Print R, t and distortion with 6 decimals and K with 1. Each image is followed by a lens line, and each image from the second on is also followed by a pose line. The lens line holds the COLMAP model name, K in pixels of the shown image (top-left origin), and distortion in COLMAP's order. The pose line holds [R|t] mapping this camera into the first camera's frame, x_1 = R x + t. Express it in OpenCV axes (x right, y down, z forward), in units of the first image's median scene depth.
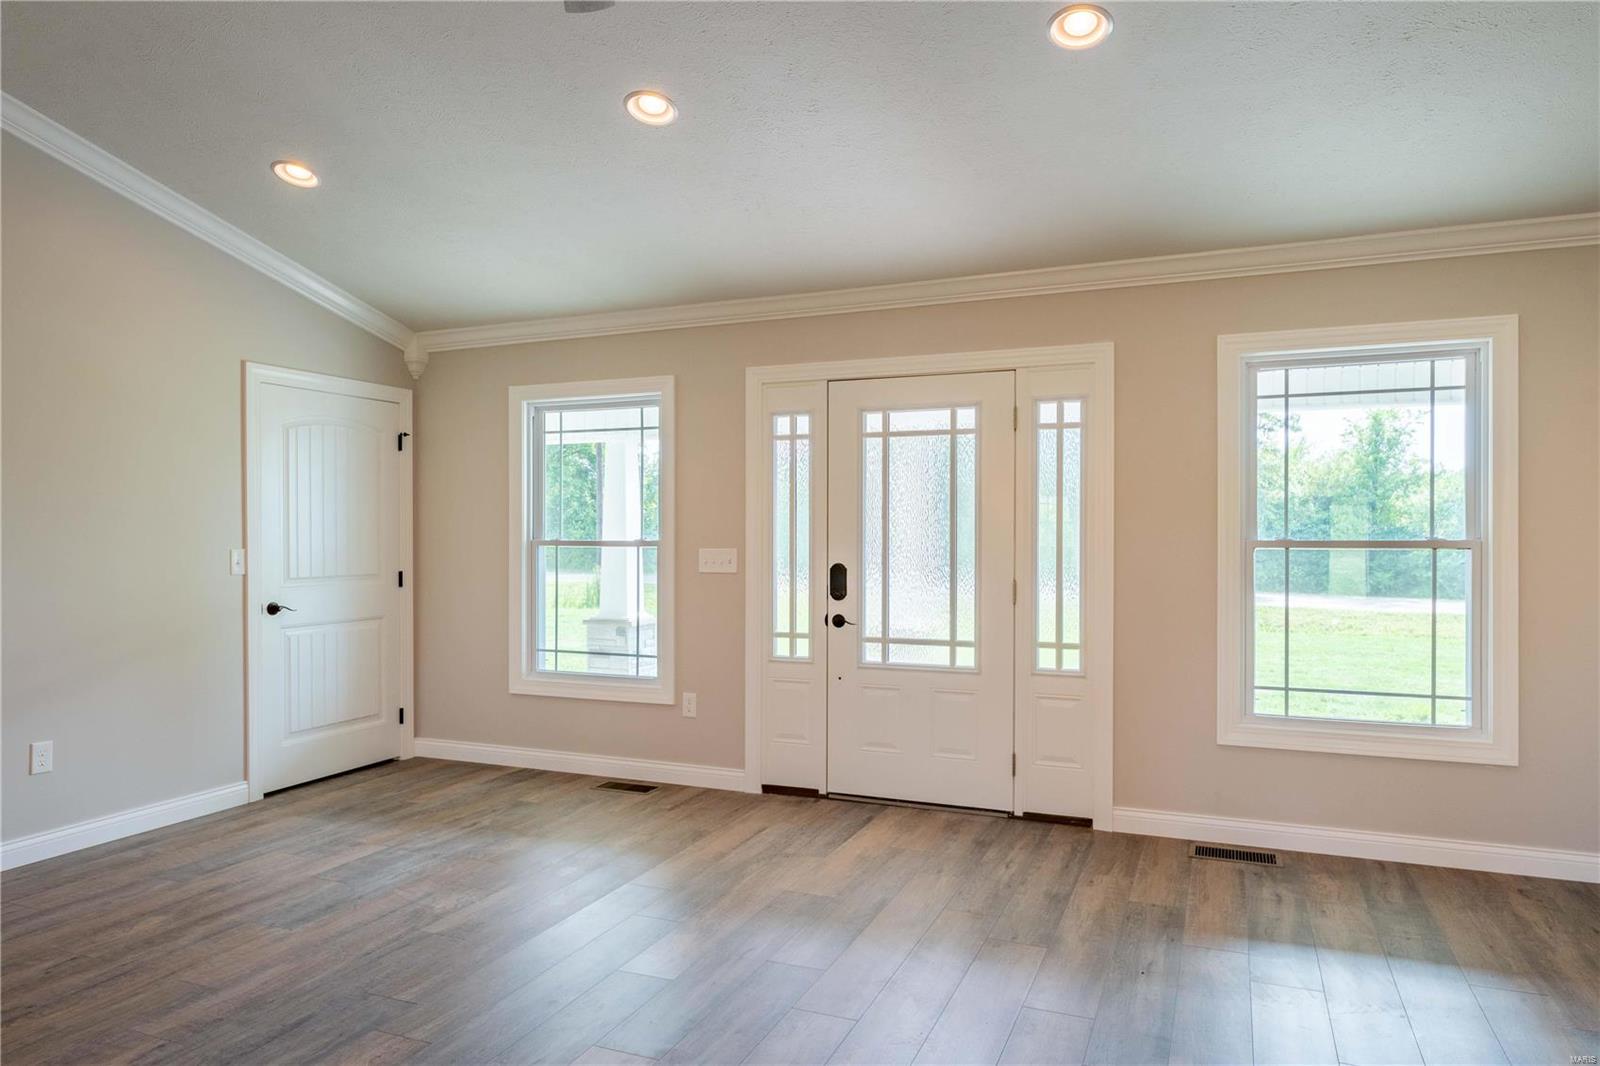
lens RADIAL K [[1026.8, 0, 808.4], [0, 1026.8, 540.6], [0, 0, 1]] dist [-0.002721, -0.002837]
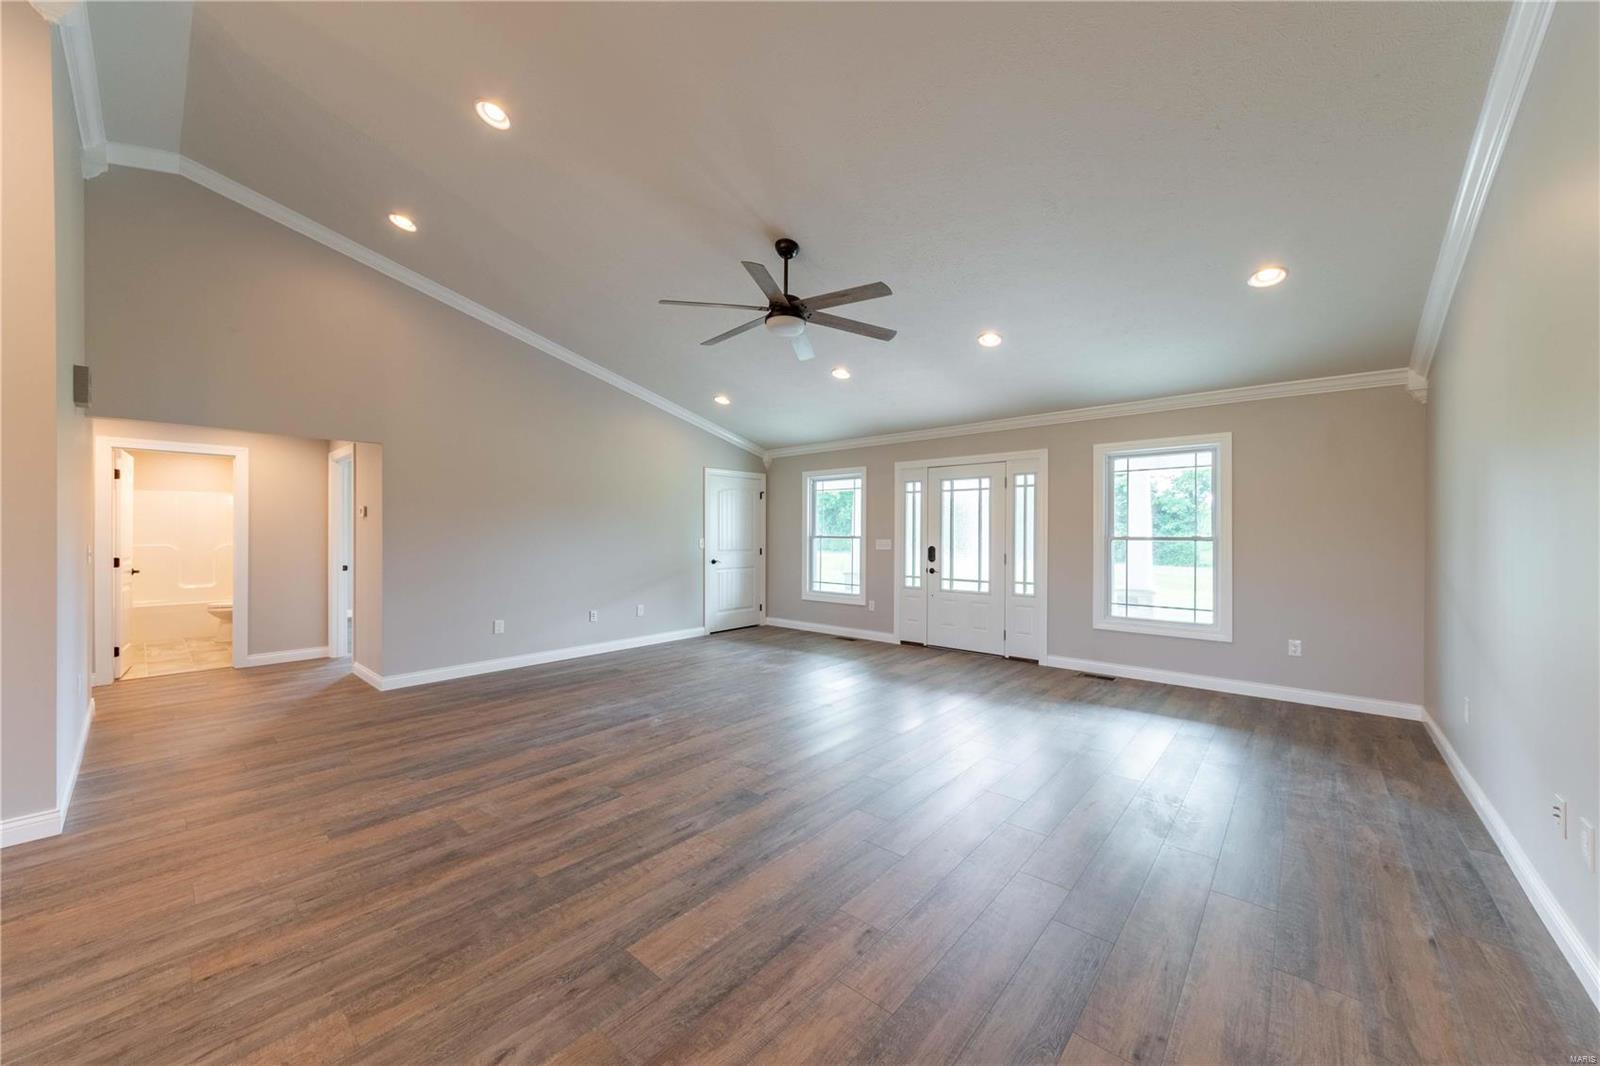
lens RADIAL K [[583.0, 0, 811.6], [0, 583.0, 530.5], [0, 0, 1]] dist [-0.000152, 0.001872]
pose [[0.949125, 0.000252, -0.314899, 0.192258], [-0.003692, 0.999940, -0.010331, 0.001531], [0.314878, 0.010968, 0.949069, -0.348690]]
